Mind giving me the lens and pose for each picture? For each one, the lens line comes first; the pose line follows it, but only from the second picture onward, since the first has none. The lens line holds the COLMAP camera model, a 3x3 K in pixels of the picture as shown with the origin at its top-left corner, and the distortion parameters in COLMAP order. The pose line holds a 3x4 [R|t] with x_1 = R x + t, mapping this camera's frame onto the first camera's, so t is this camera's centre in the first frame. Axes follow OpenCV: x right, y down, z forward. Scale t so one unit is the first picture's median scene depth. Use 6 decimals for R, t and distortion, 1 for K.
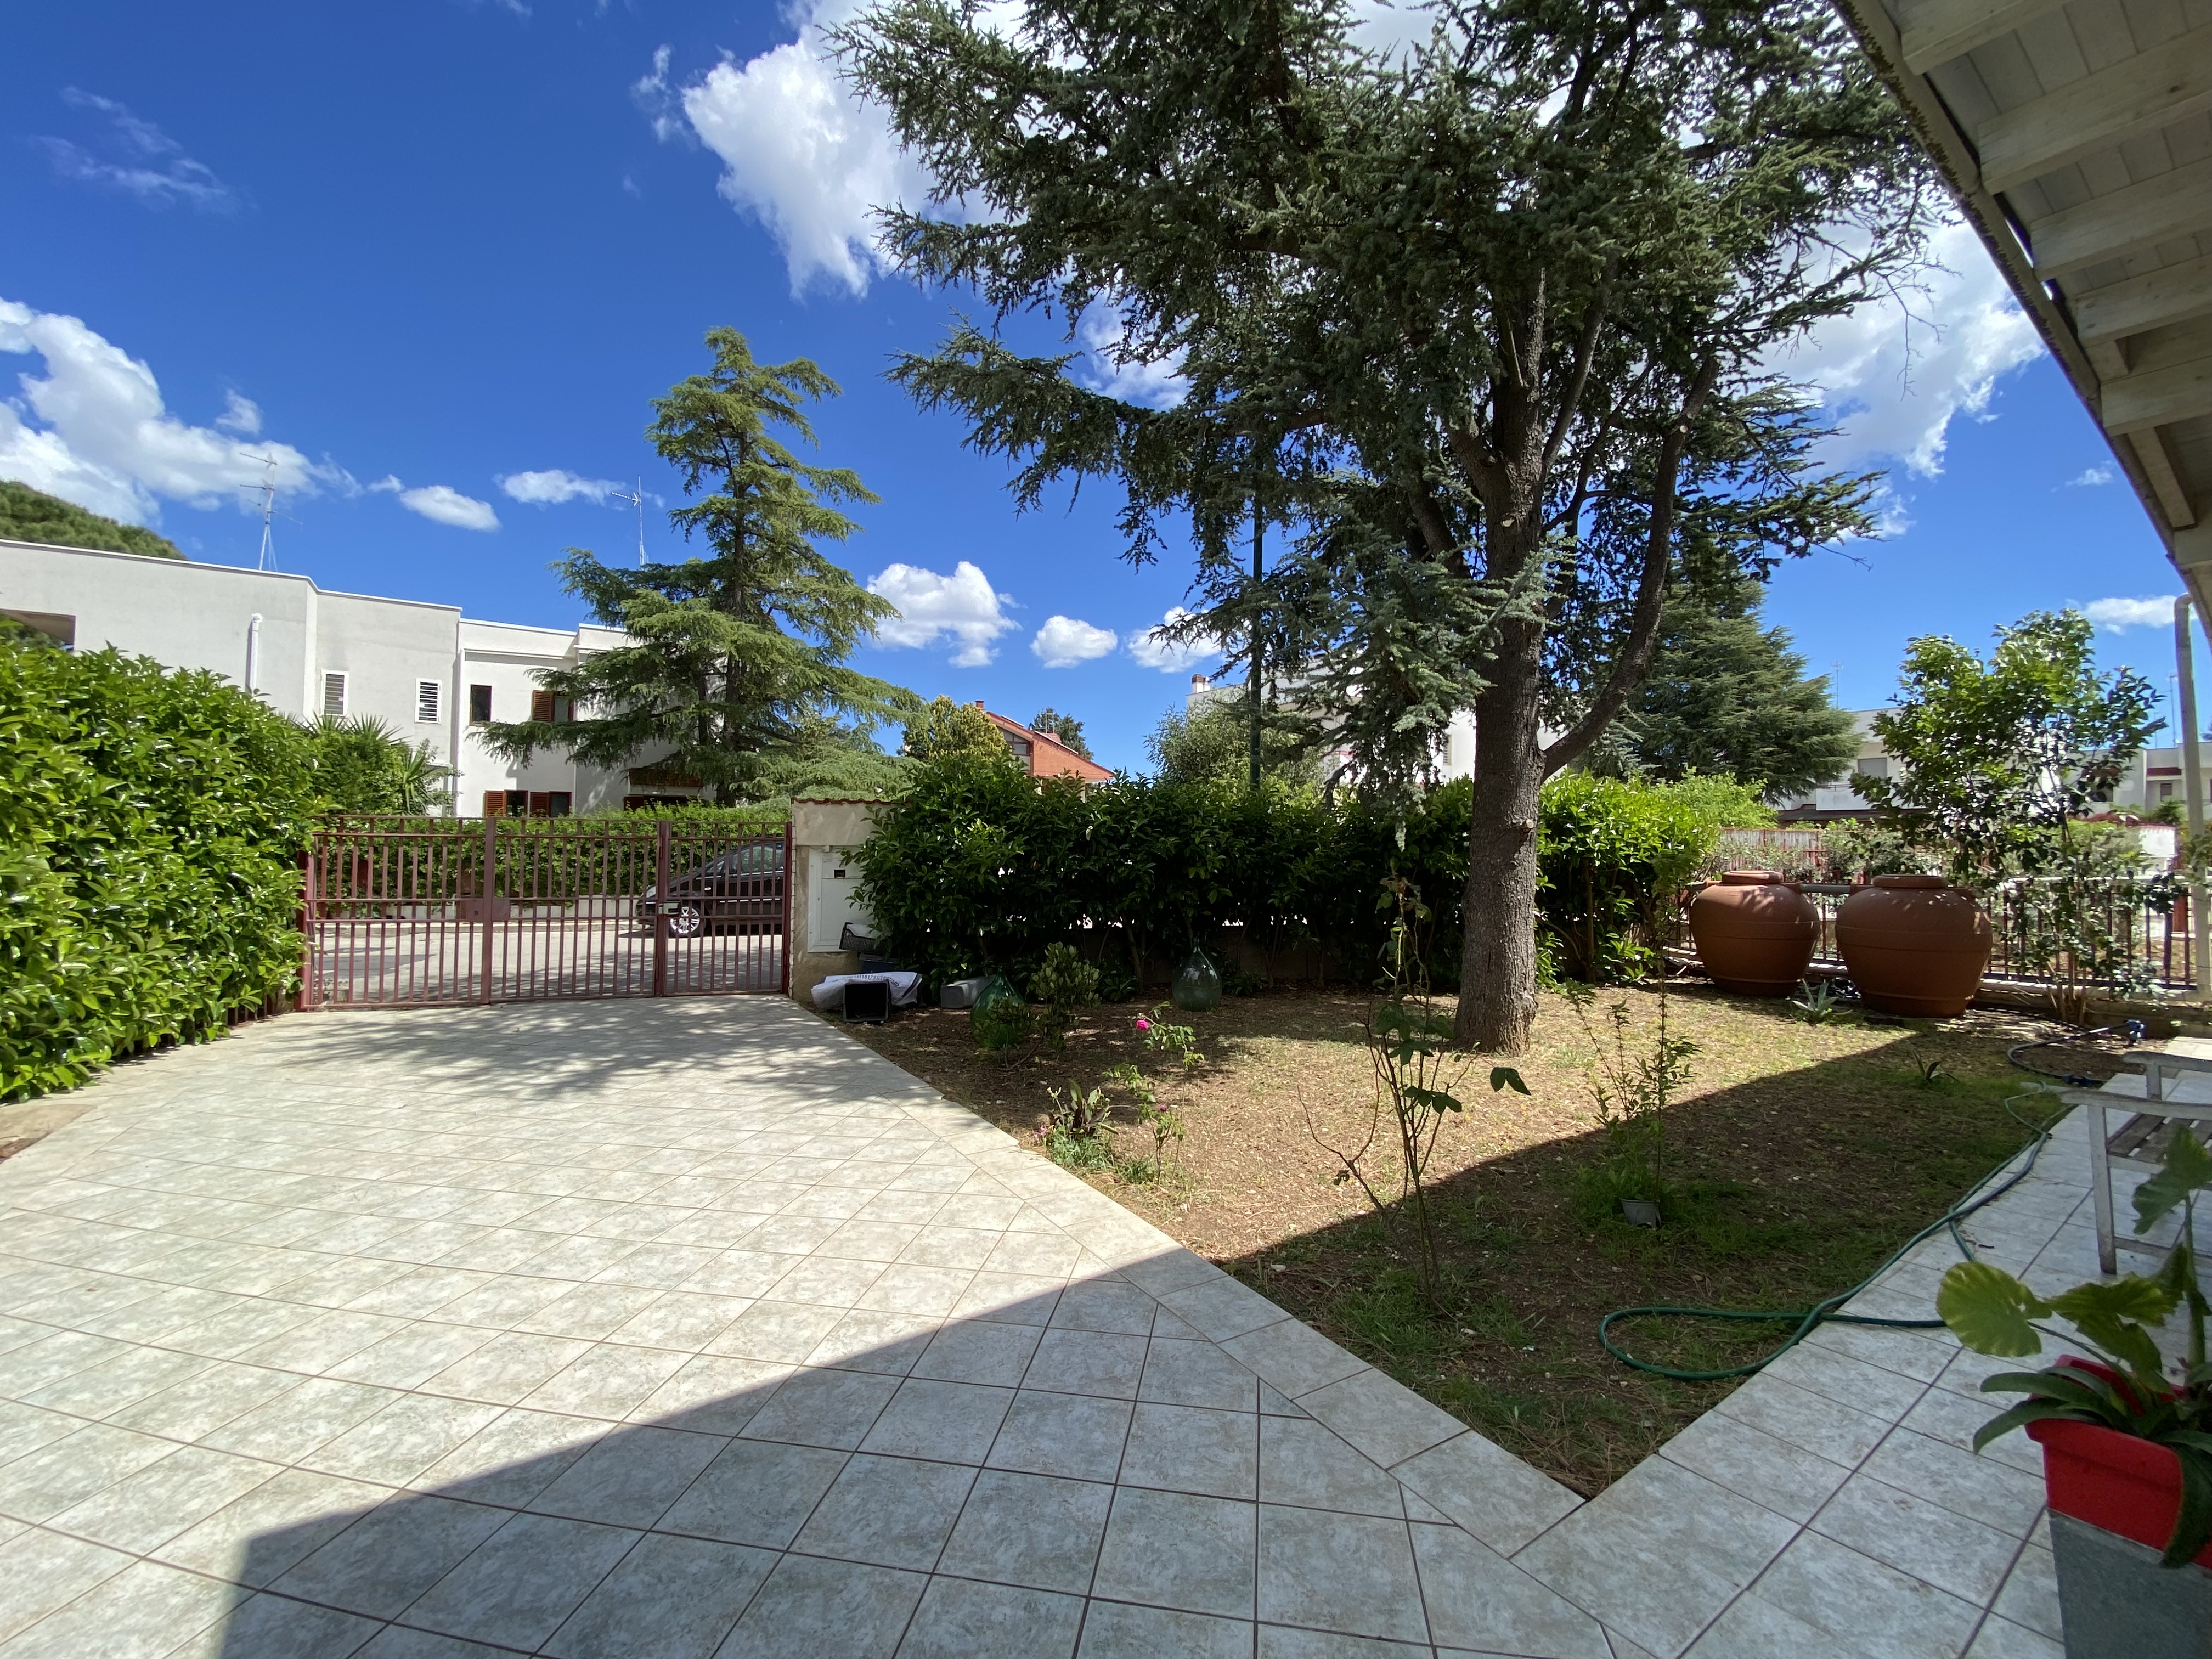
lens RADIAL K [[883.9, 0, 1103.0], [0, 883.9, 822.8], [0, 0, 1]] dist [0.019026, -0.024665]
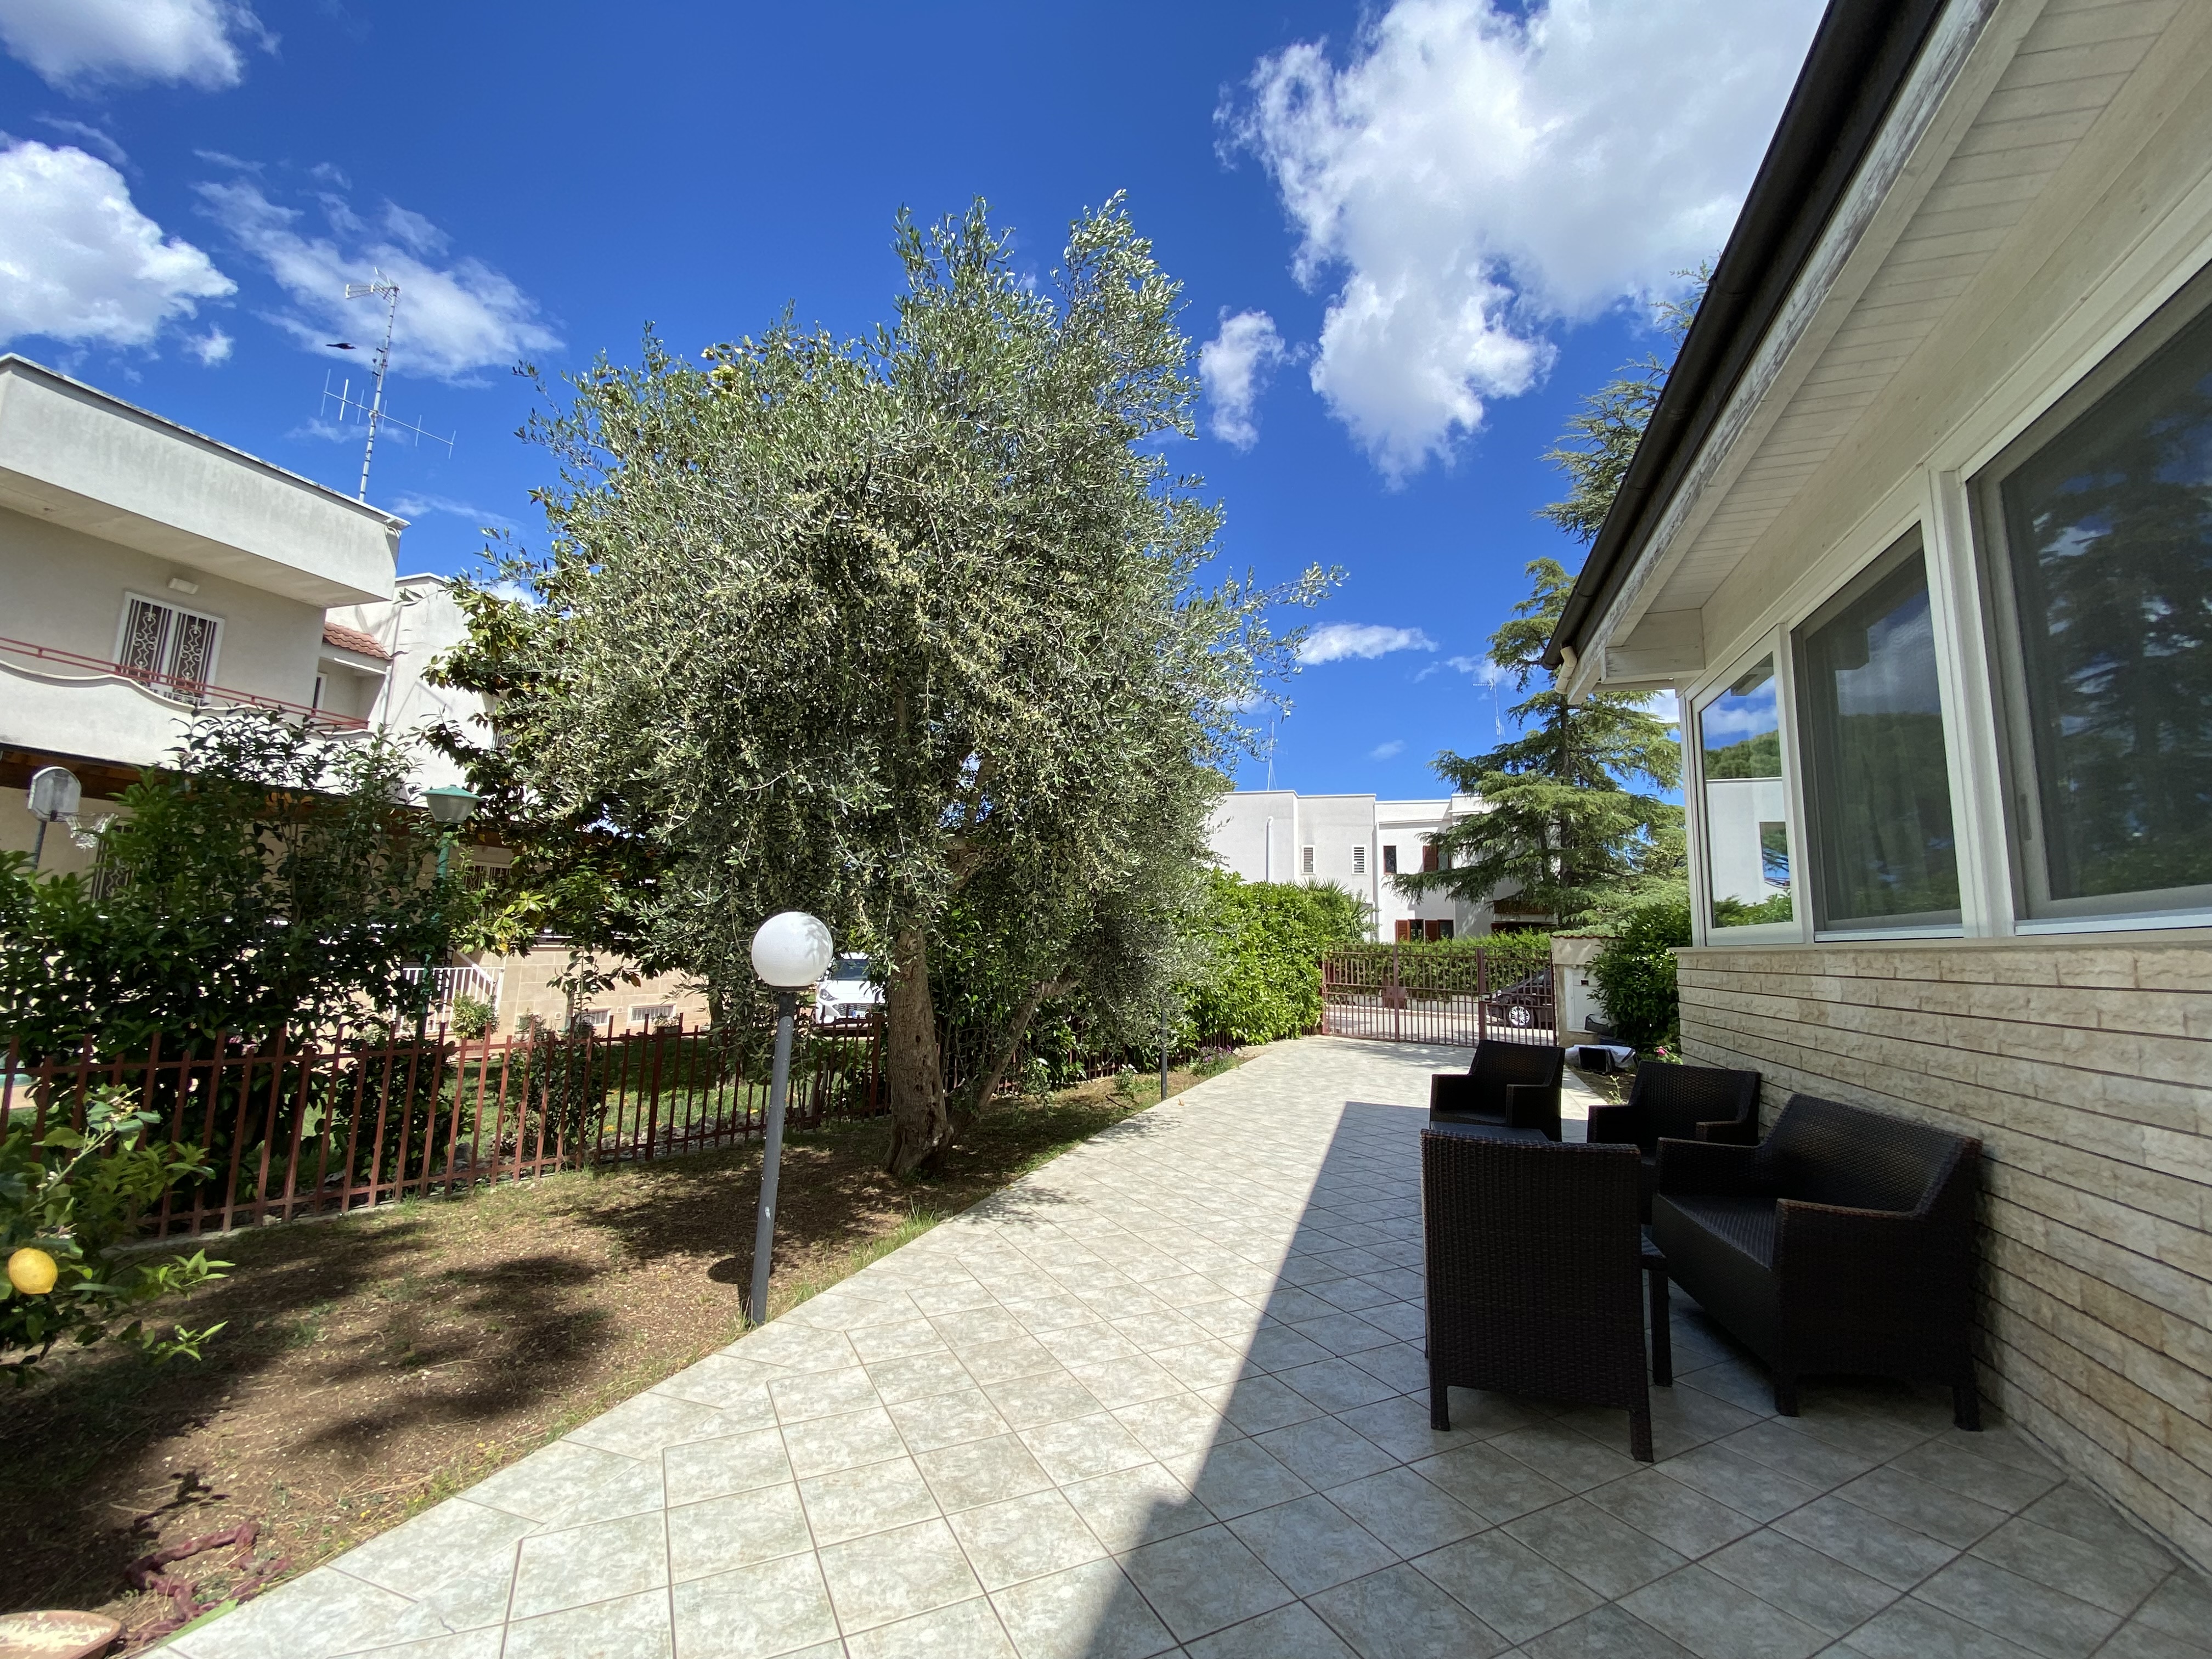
lens RADIAL K [[897.4, 0, 1110.7], [0, 897.4, 826.5], [0, 0, 1]] dist [0.003199, -0.012638]
pose [[0.608180, -0.098560, -0.787656, 0.196682], [-0.001035, 0.992163, -0.124949, -0.007813], [0.793798, 0.076807, 0.603312, -0.272959]]
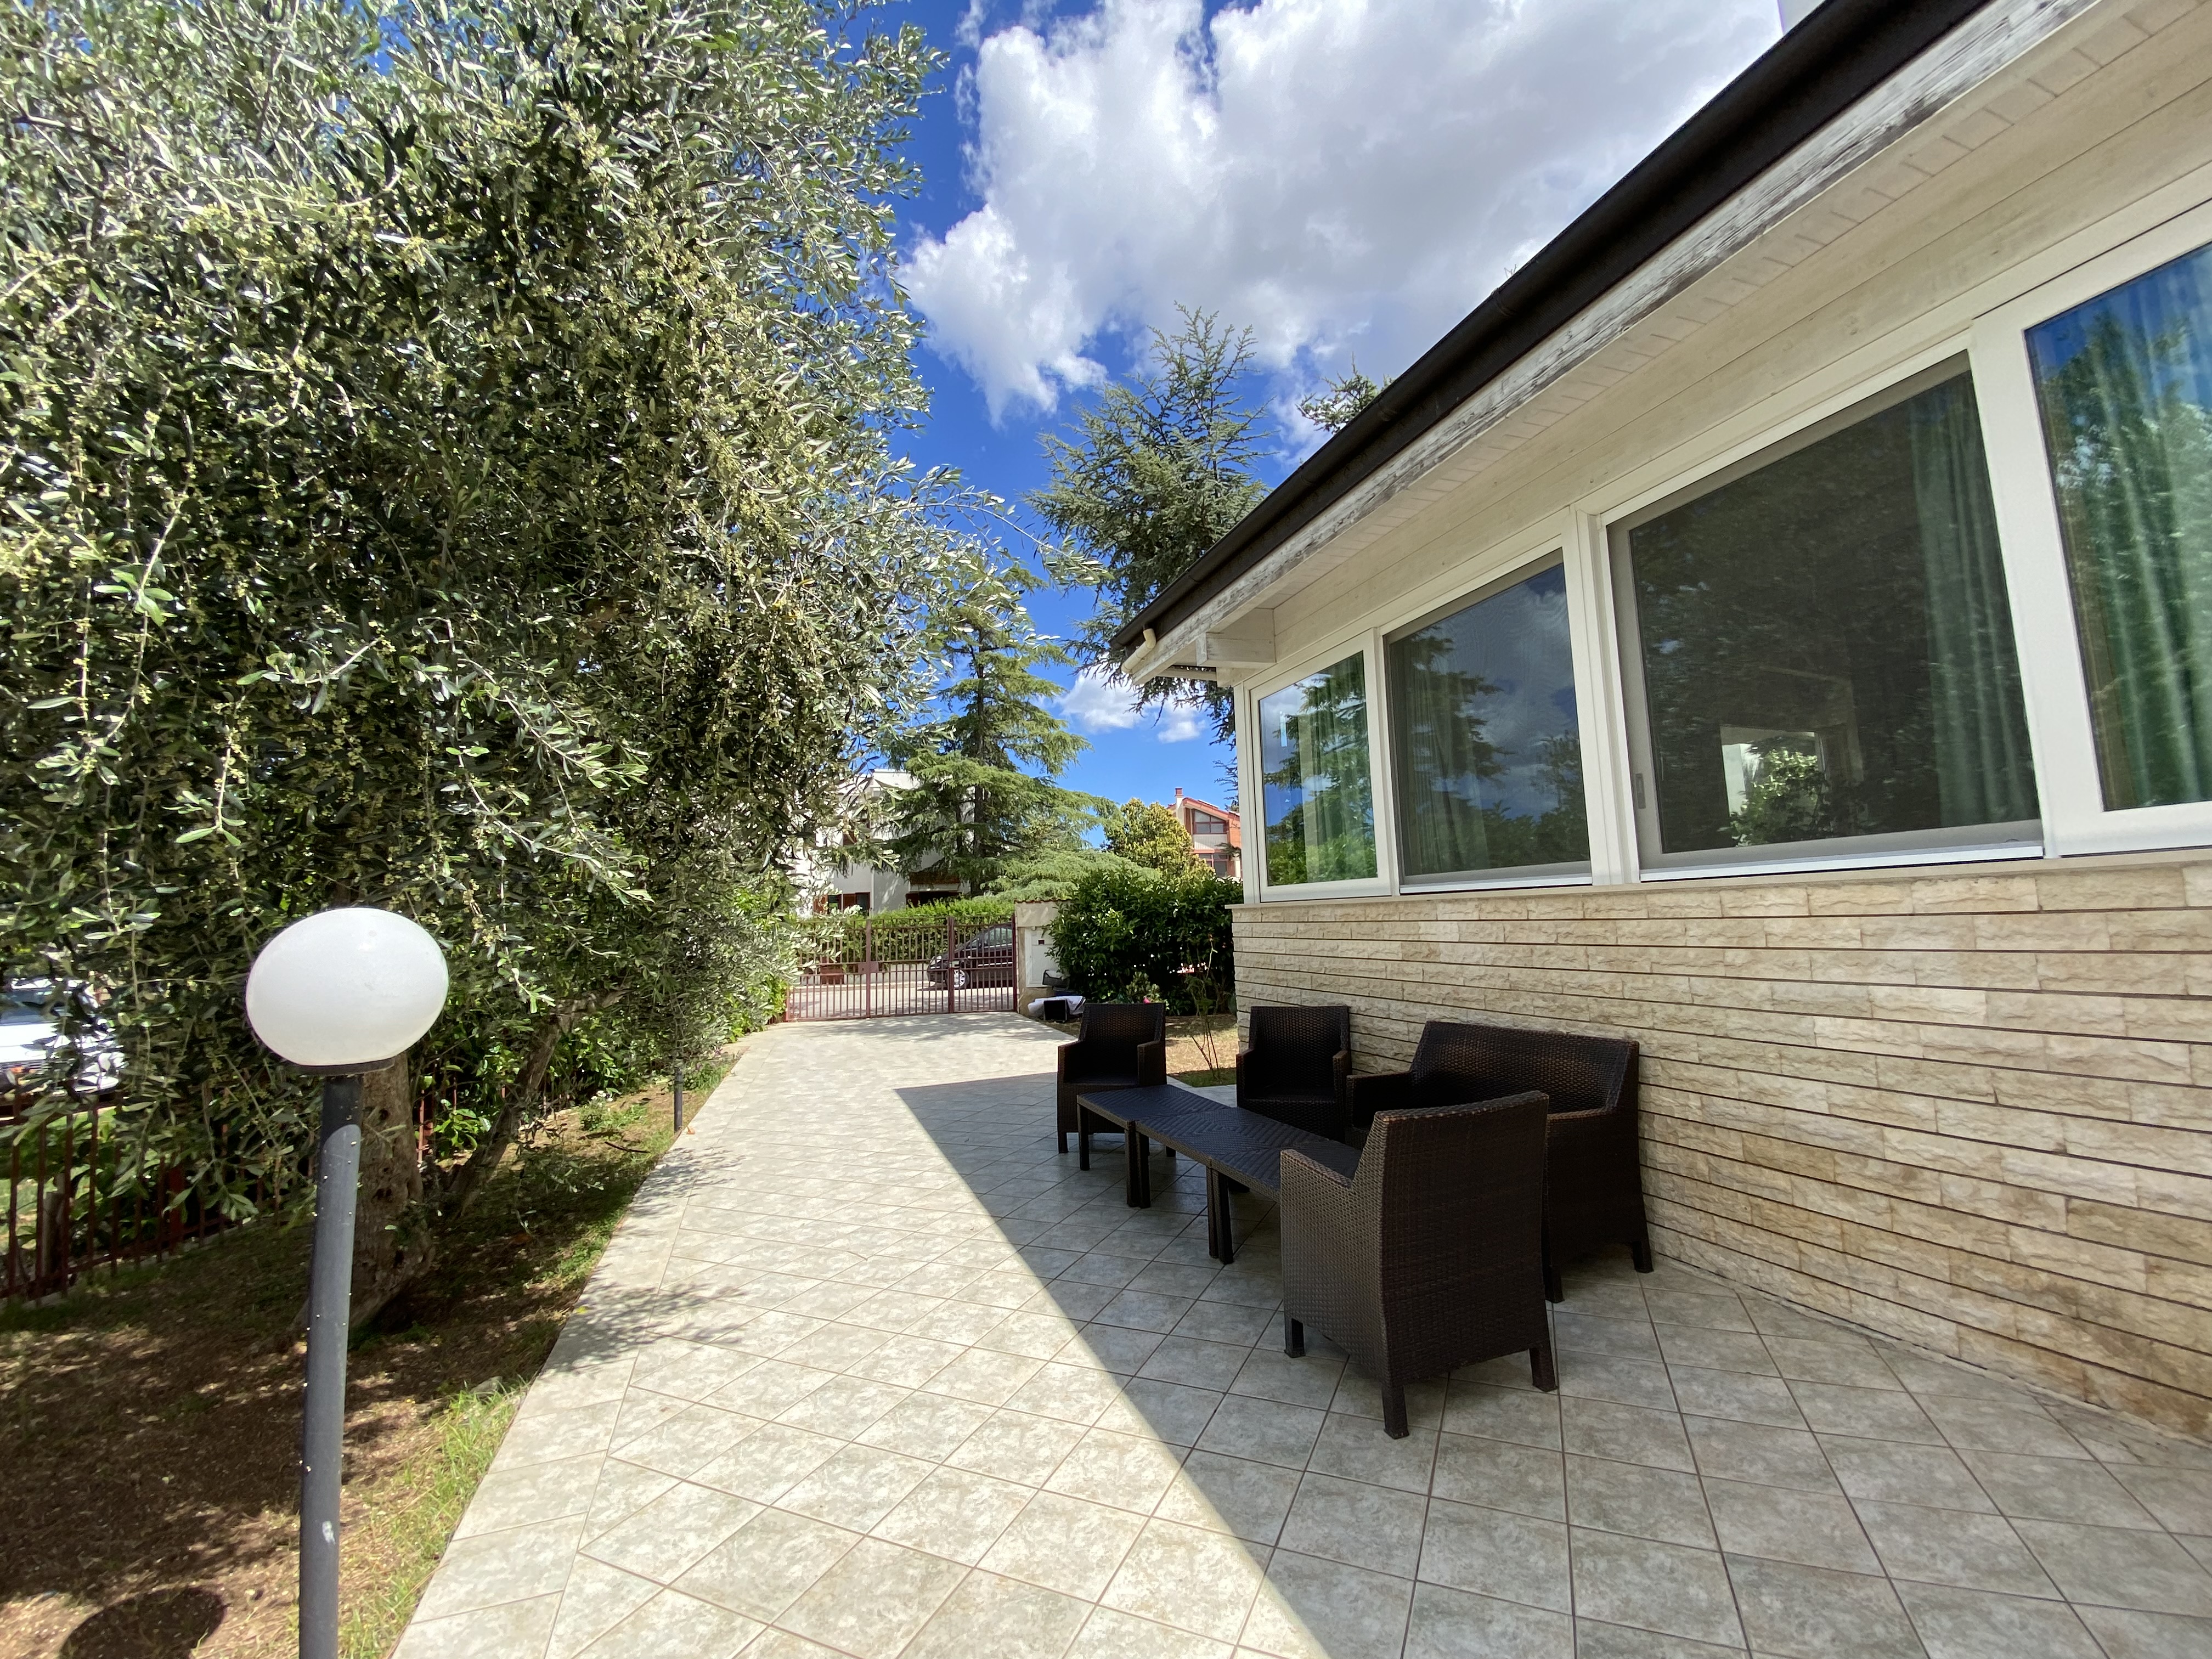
lens RADIAL K [[883.9, 0, 1103.0], [0, 883.9, 822.8], [0, 0, 1]] dist [0.019026, -0.024665]
pose [[0.964301, -0.074057, -0.254240, 0.116685], [0.054581, 0.995068, -0.082834, -0.011037], [0.259121, 0.066000, 0.963587, -0.278709]]
